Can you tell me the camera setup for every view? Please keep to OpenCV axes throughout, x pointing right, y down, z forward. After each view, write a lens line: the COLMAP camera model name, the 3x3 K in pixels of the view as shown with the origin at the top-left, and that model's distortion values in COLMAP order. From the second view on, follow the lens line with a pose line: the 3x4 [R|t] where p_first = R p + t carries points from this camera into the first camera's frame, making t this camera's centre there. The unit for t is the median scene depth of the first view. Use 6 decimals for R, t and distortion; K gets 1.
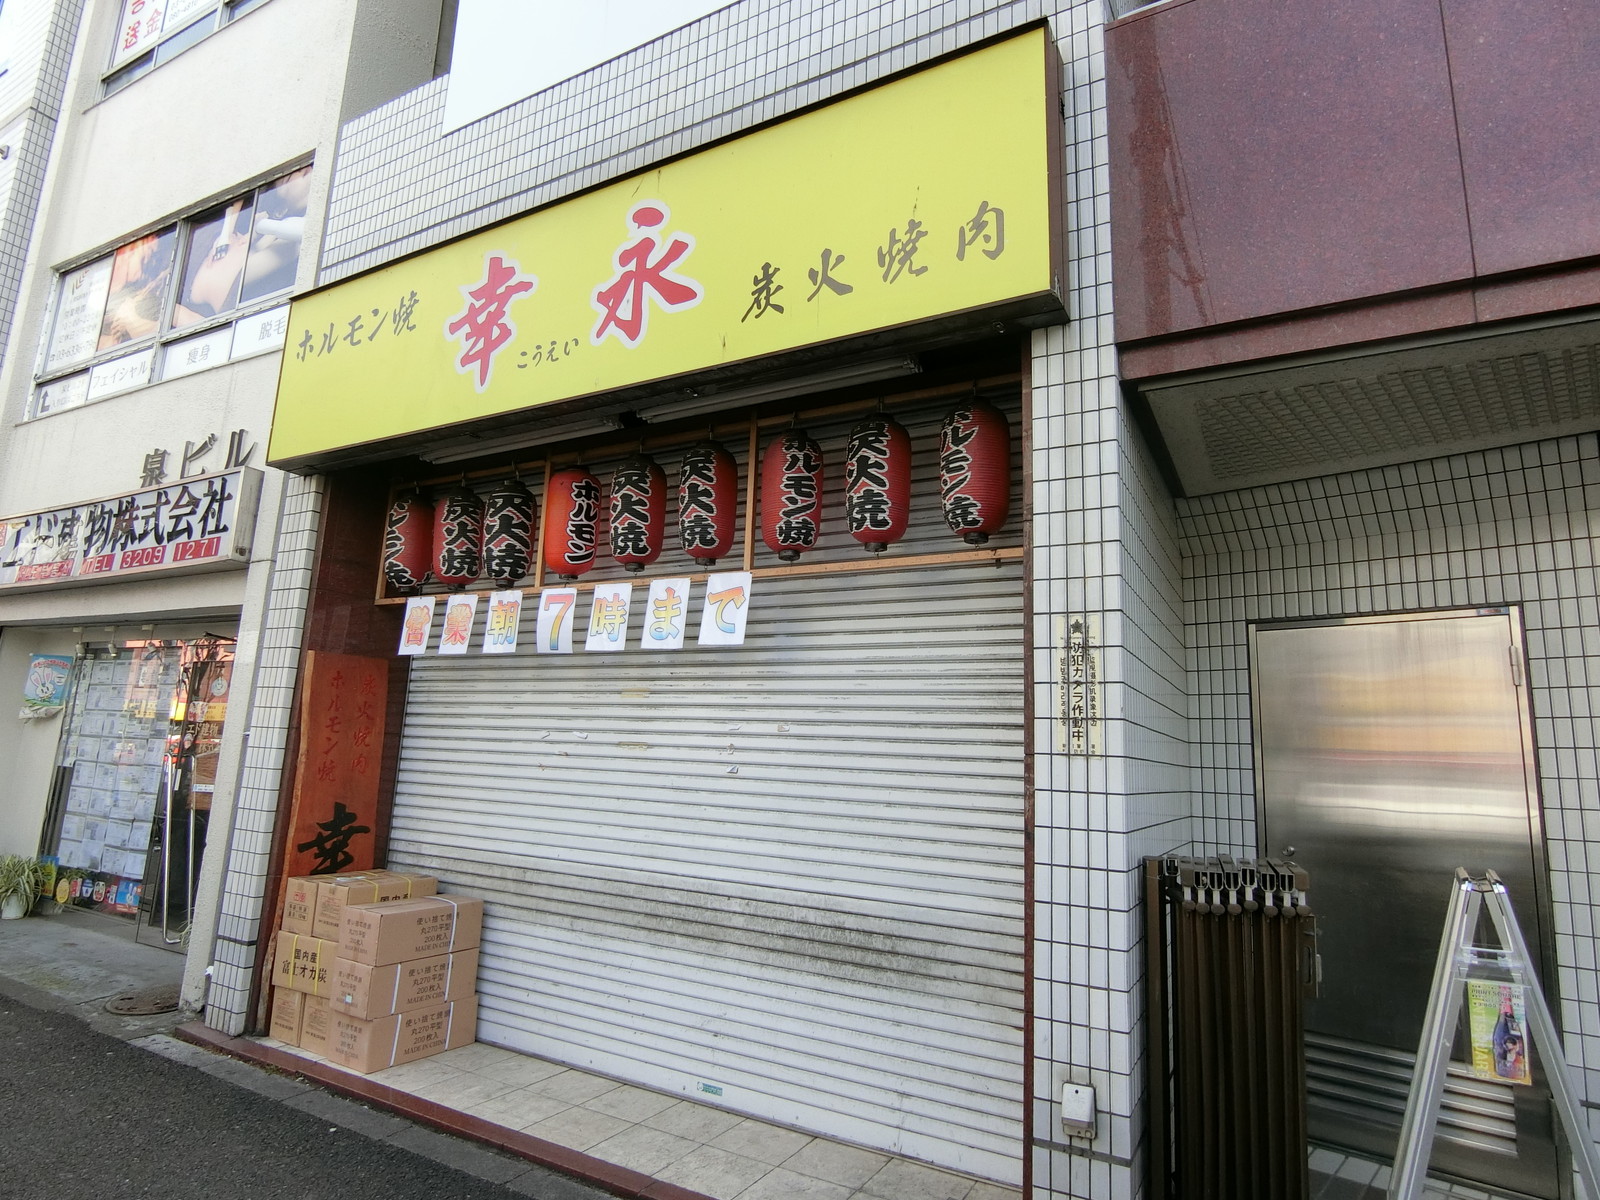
lens RADIAL K [[926.1, 0, 796.6], [0, 926.1, 591.8], [0, 0, 1]] dist [-0.001242, -0.000387]
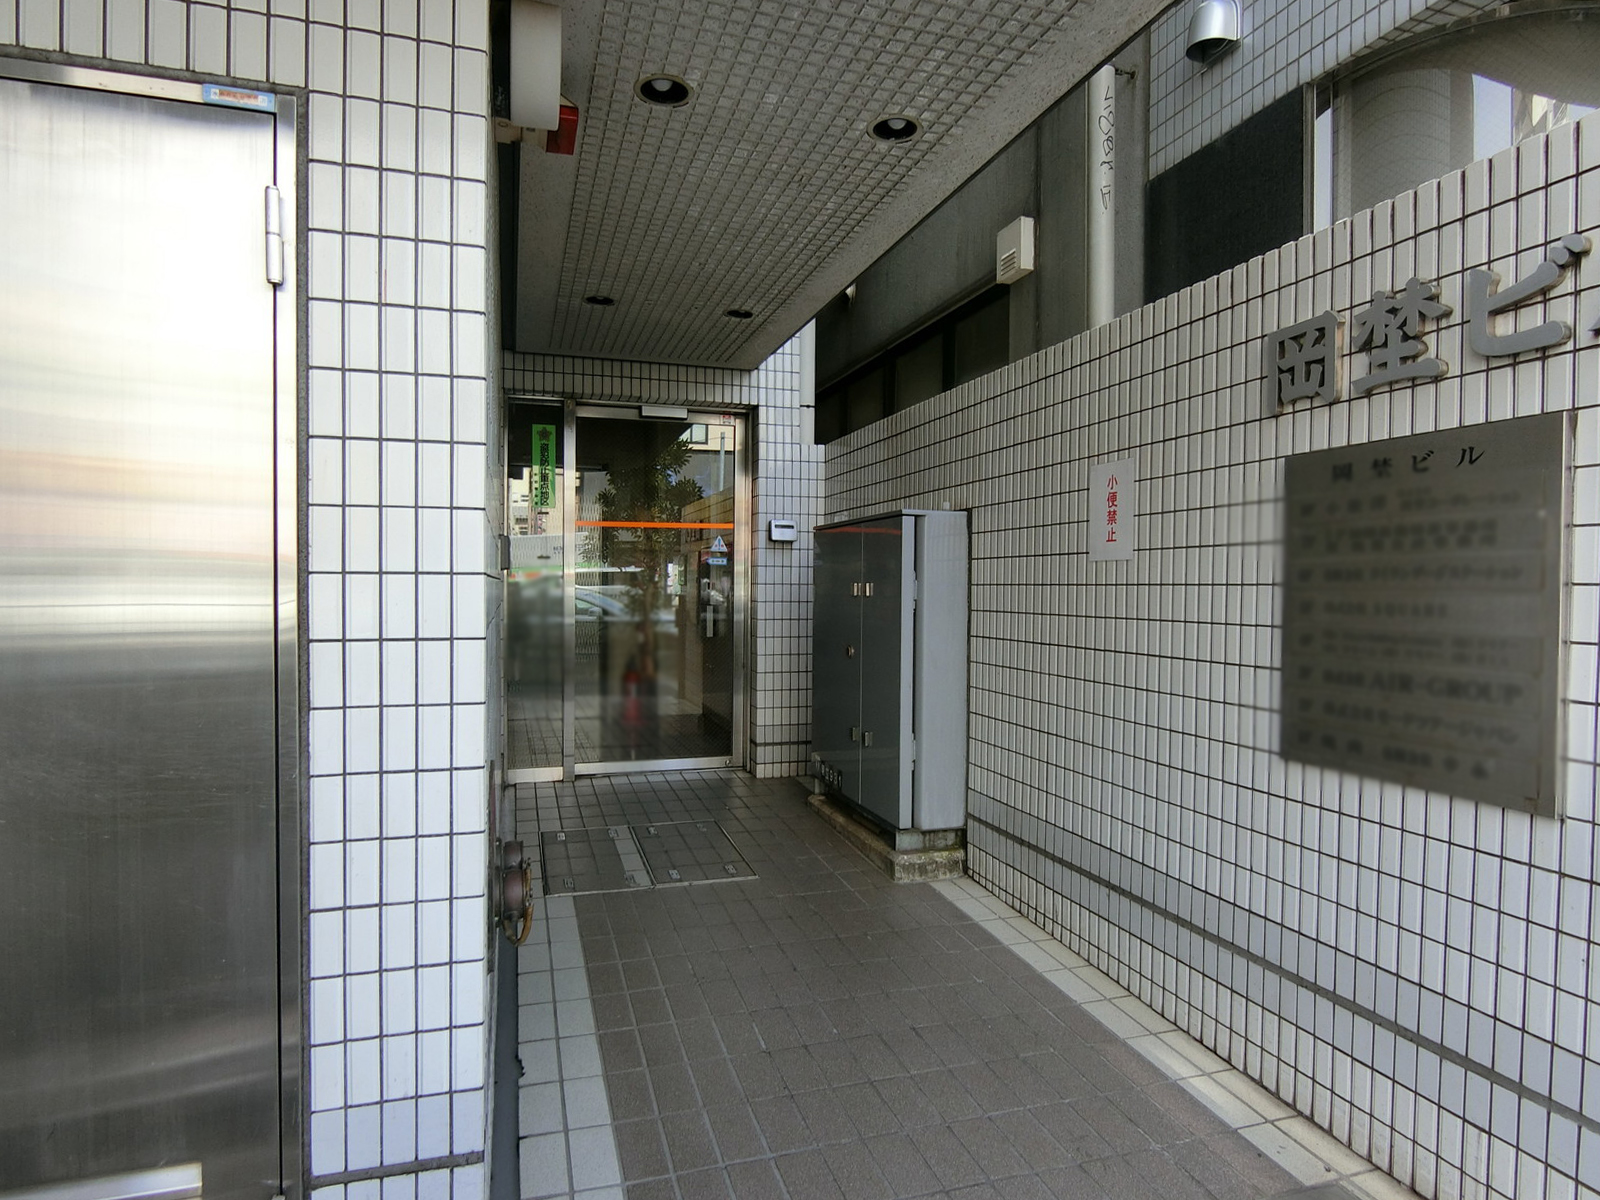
lens RADIAL K [[926.1, 0, 796.6], [0, 926.1, 591.8], [0, 0, 1]] dist [-0.001242, -0.000387]
pose [[0.398317, -0.061058, 0.915214, 0.490348], [-0.157815, 0.978341, 0.133953, 0.145404], [-0.903570, -0.197790, 0.380054, 0.612931]]
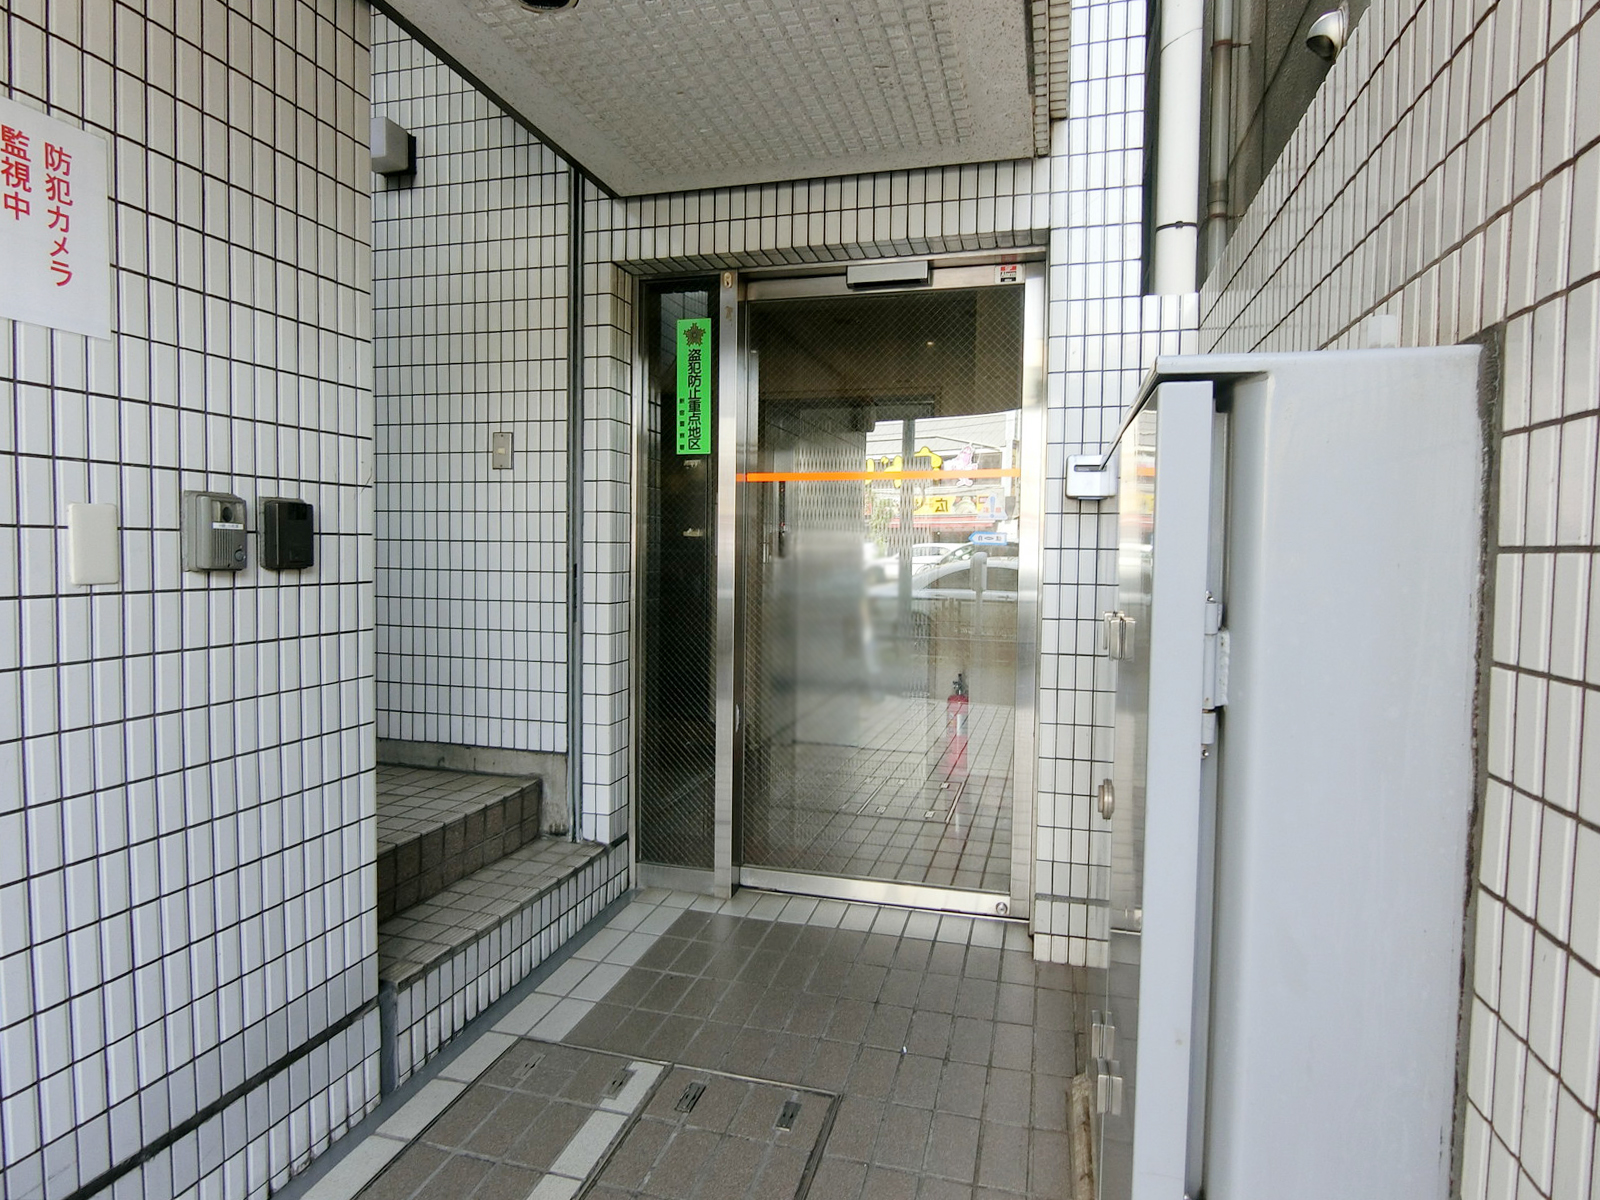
lens RADIAL K [[926.1, 0, 796.6], [0, 926.1, 591.8], [0, 0, 1]] dist [-0.001242, -0.000387]
pose [[0.824757, -0.076206, 0.560328, 0.744315], [-0.069464, 0.969721, 0.234129, 0.158883], [-0.561204, -0.232022, 0.794491, 0.658690]]
